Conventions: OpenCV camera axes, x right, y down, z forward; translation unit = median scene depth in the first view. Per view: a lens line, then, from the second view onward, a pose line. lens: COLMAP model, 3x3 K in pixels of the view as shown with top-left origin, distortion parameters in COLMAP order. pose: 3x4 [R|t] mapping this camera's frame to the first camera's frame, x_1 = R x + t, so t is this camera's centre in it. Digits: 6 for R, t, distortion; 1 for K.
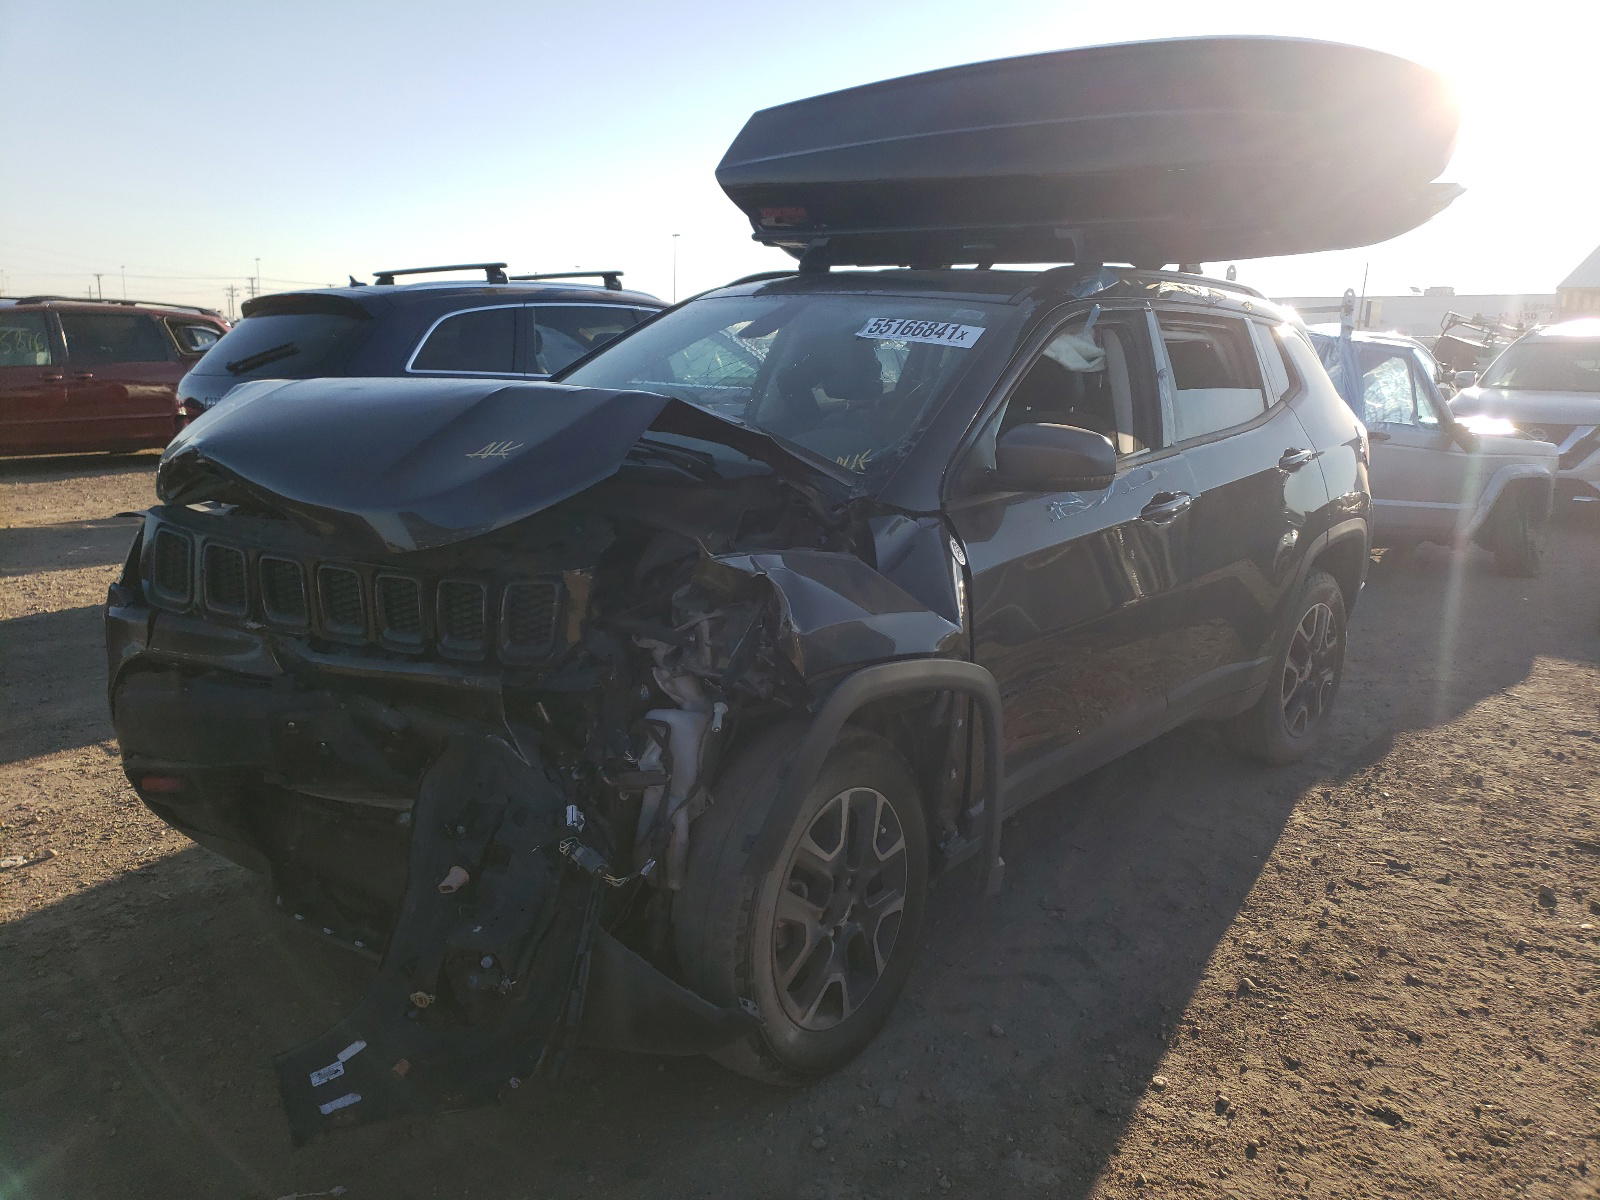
lens RADIAL K [[1212.9, 0, 804.4], [0, 1212.9, 595.4], [0, 0, 1]] dist [0.037034, -0.022926]
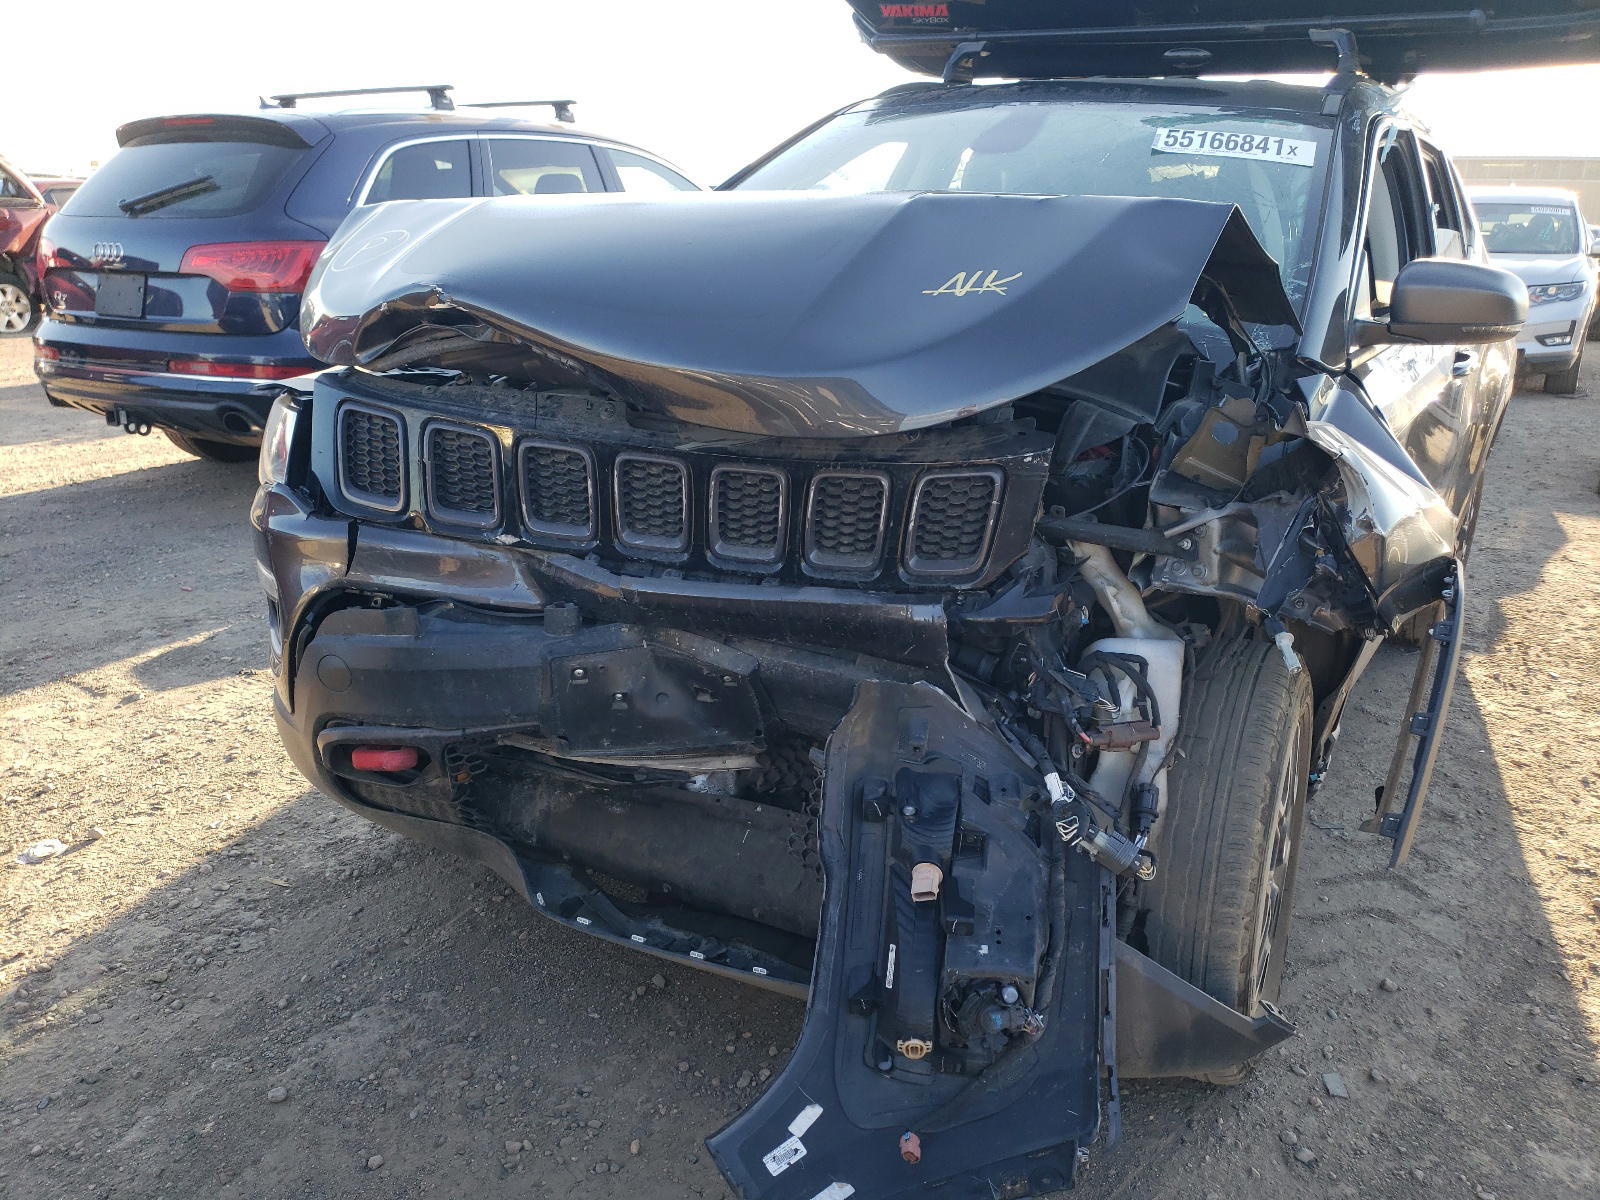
lens RADIAL K [[1212.9, 0, 796.9], [0, 1212.9, 604.1], [0, 0, 1]] dist [0.037034, -0.022926]
pose [[0.988552, -0.037021, 0.146267, -0.385871], [0.020798, 0.993611, 0.110925, -0.013636], [-0.149439, -0.106613, 0.983006, 0.256738]]
